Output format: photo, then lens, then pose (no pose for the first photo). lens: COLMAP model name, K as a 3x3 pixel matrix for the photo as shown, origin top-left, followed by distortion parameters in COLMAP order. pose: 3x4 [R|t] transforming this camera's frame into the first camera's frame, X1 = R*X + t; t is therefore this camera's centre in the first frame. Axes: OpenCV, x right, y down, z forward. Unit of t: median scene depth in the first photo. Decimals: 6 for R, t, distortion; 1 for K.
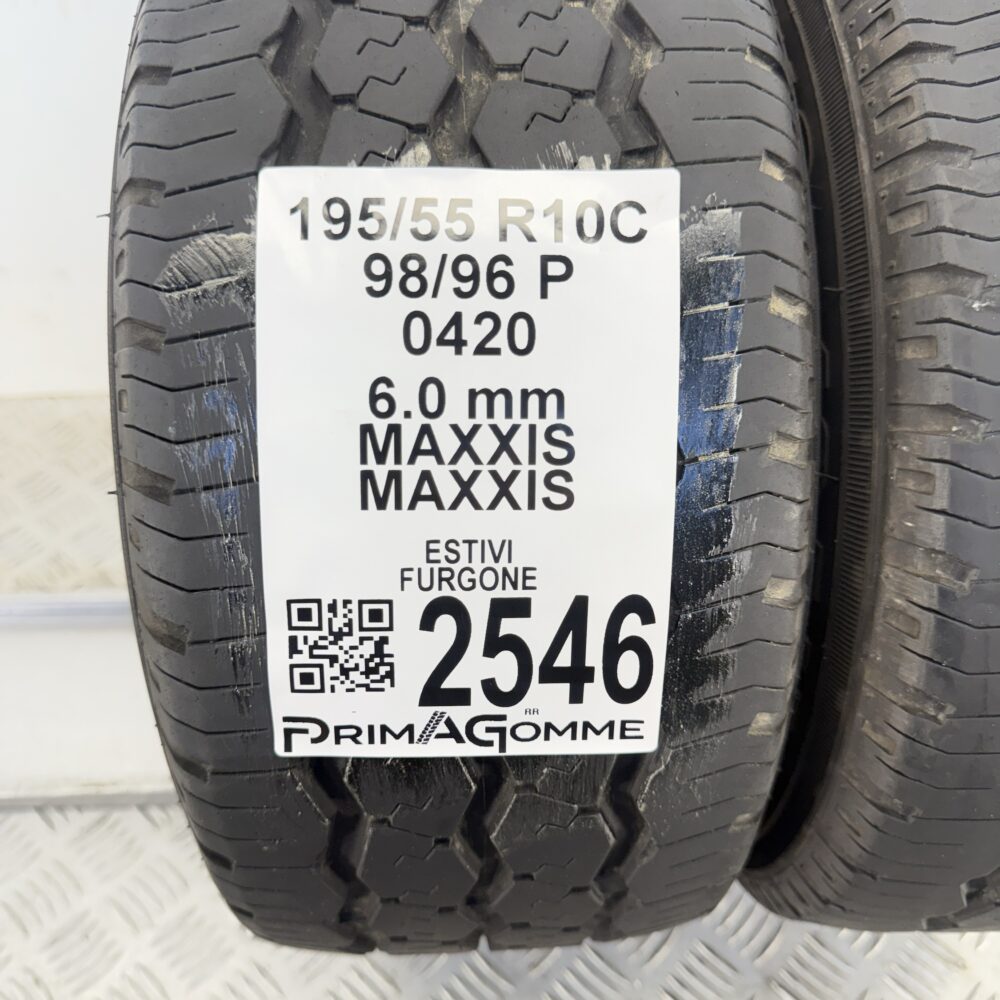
lens RADIAL K [[998.6, 0, 504.3], [0, 998.6, 537.2], [0, 0, 1]] dist [0.097060, -0.263631]
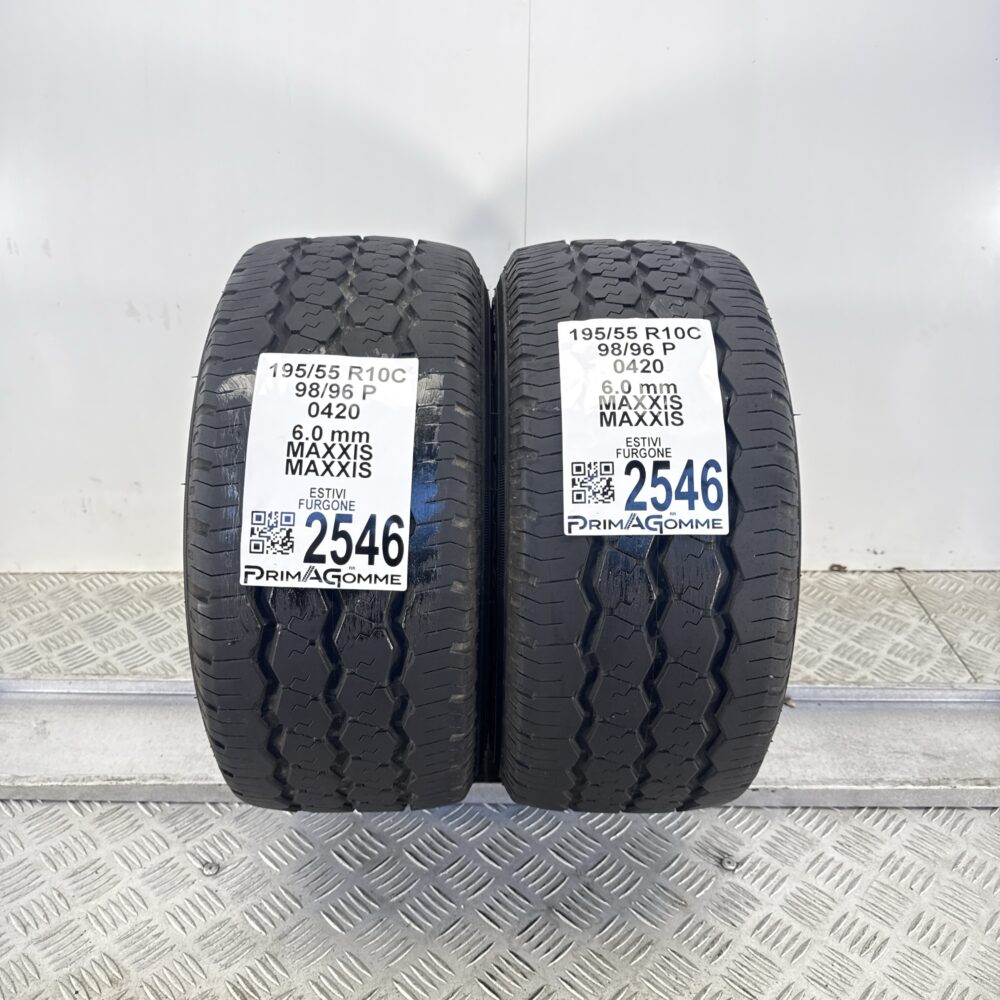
lens RADIAL K [[998.6, 0, 504.3], [0, 998.6, 537.2], [0, 0, 1]] dist [0.097060, -0.263631]
pose [[0.999464, 0.030235, -0.012552, 0.435510], [-0.032681, 0.943999, -0.328327, 0.916081], [0.001922, 0.328561, 0.944481, -1.303140]]
